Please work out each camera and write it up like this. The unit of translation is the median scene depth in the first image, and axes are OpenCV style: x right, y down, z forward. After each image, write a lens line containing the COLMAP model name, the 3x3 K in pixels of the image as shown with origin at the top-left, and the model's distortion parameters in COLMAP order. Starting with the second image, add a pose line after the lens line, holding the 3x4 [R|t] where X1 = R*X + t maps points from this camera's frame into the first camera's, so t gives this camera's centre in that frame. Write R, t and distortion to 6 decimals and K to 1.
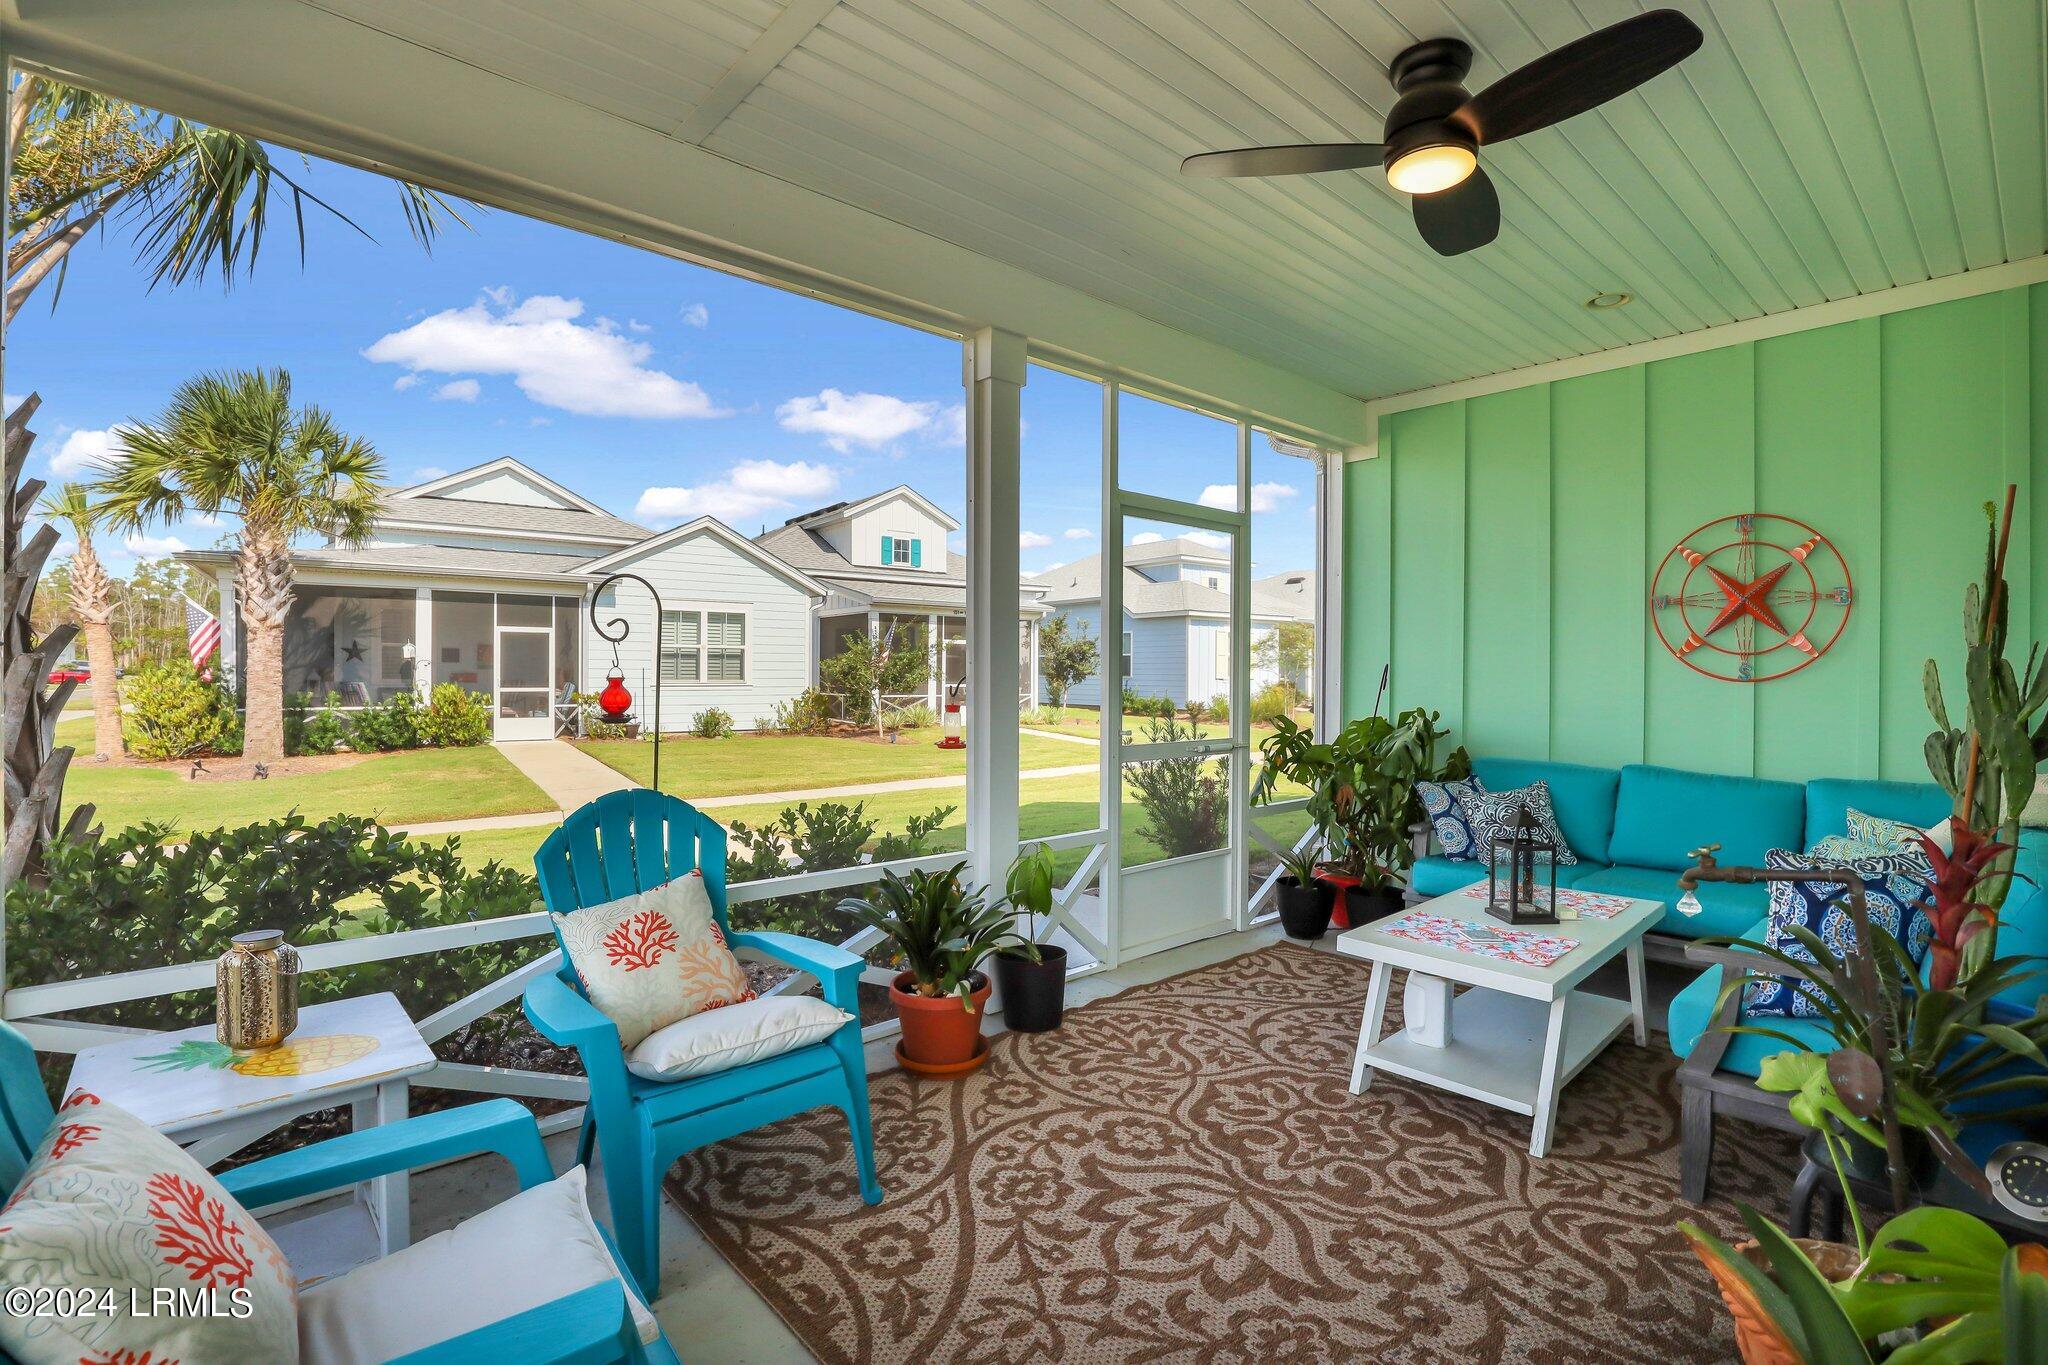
lens RADIAL K [[947.4, 0, 1015.6], [0, 947.4, 678.1], [0, 0, 1]] dist [-0.021250, 0.000601]
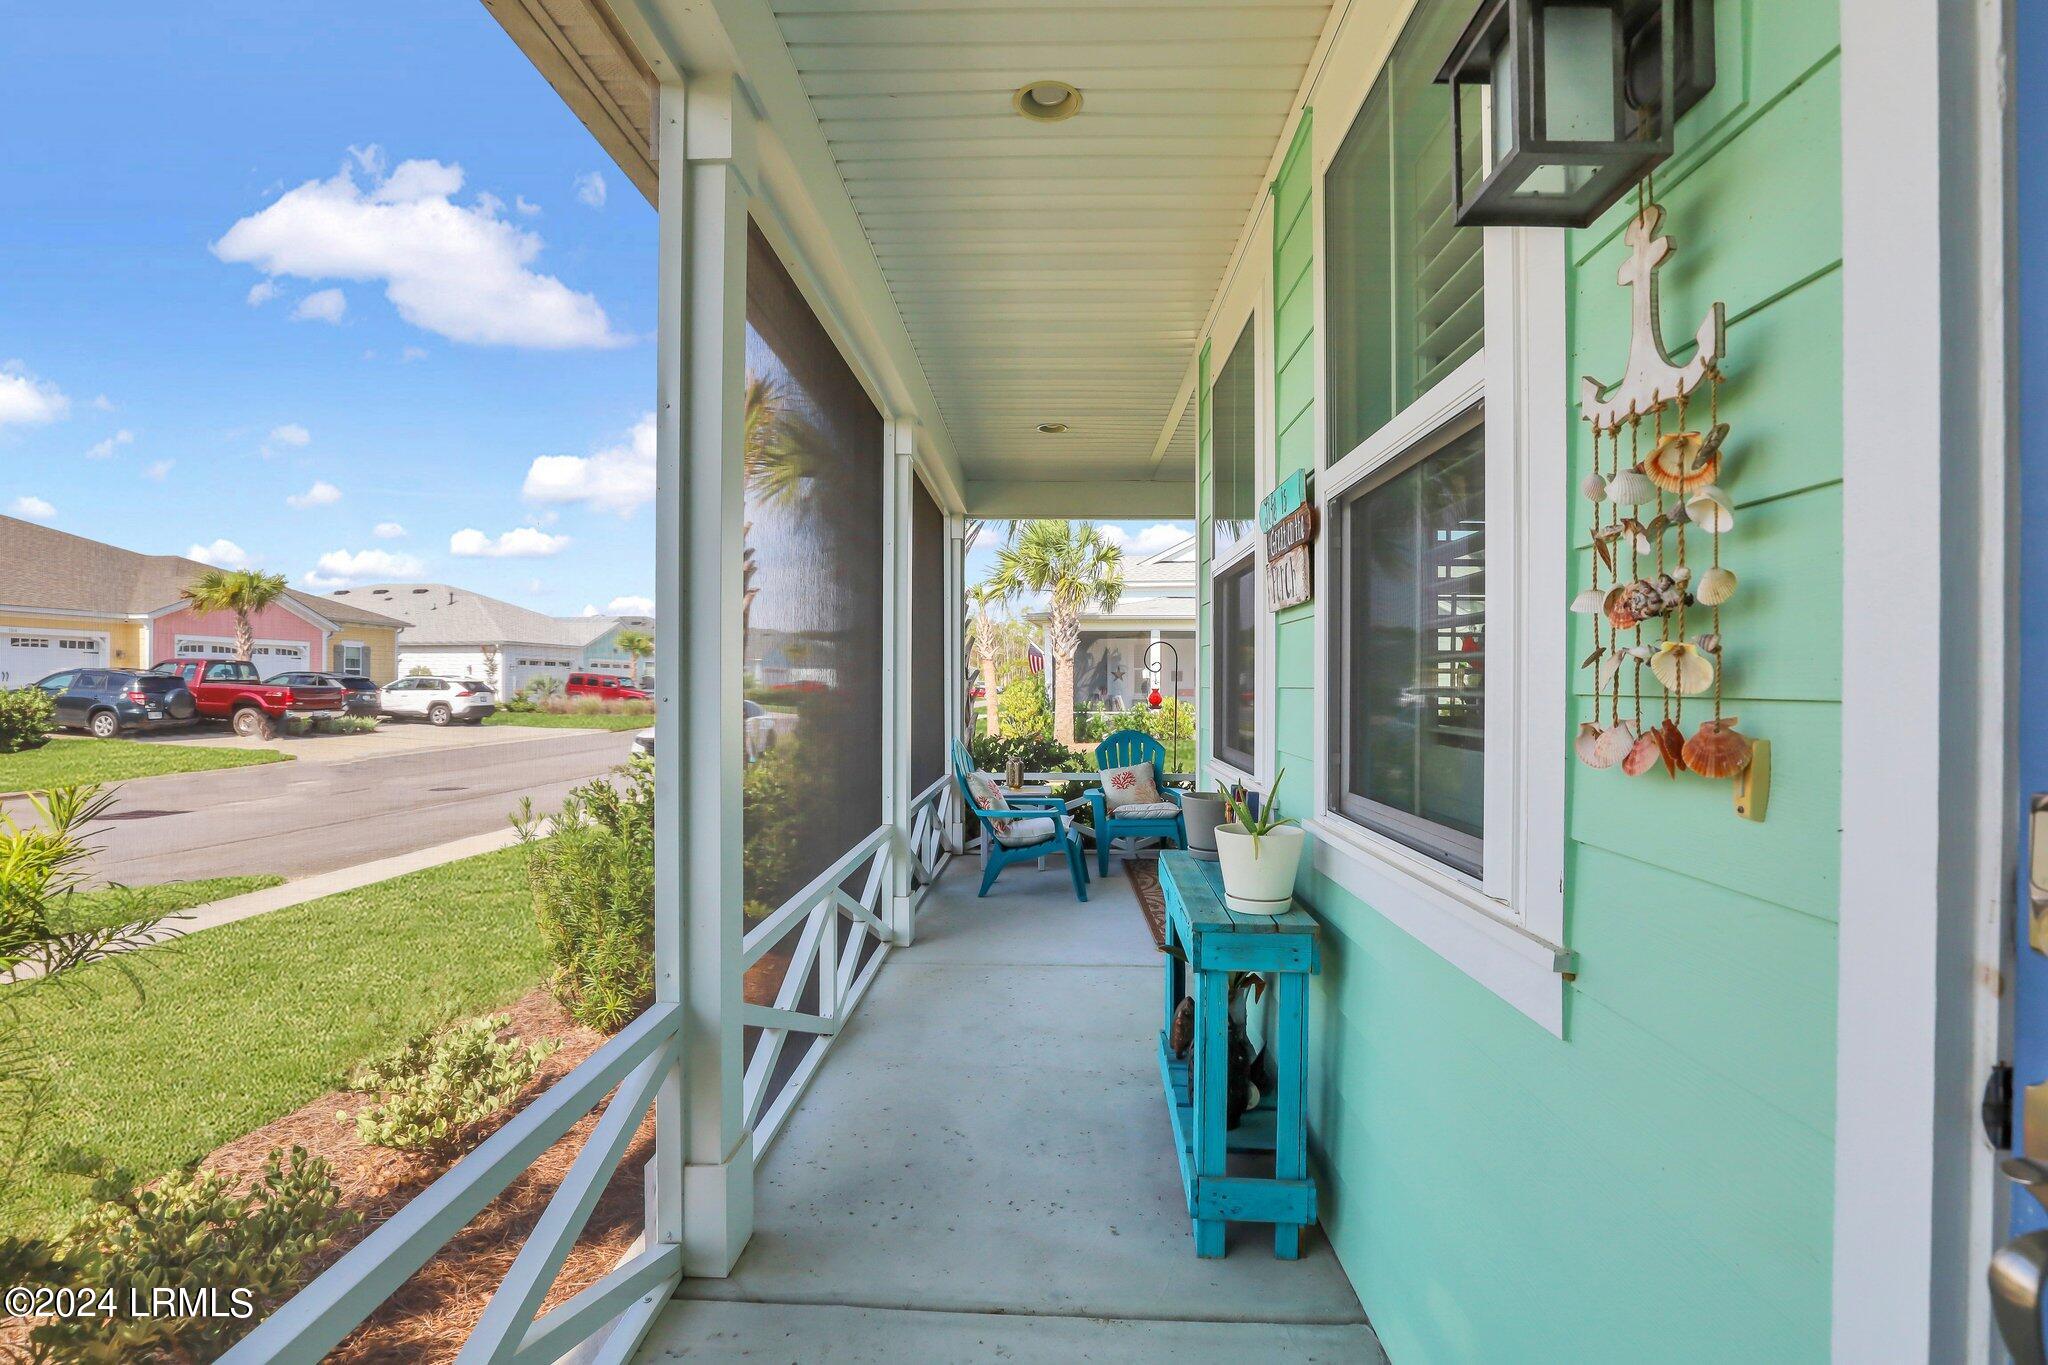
lens RADIAL K [[947.4, 0, 1025.0], [0, 947.4, 695.0], [0, 0, 1]] dist [-0.021250, 0.000601]
pose [[0.736245, 0.005832, -0.676690, 0.310840], [-0.007691, 0.999970, 0.000250, 0.005566], [0.676671, 0.005020, 0.736268, -0.307139]]
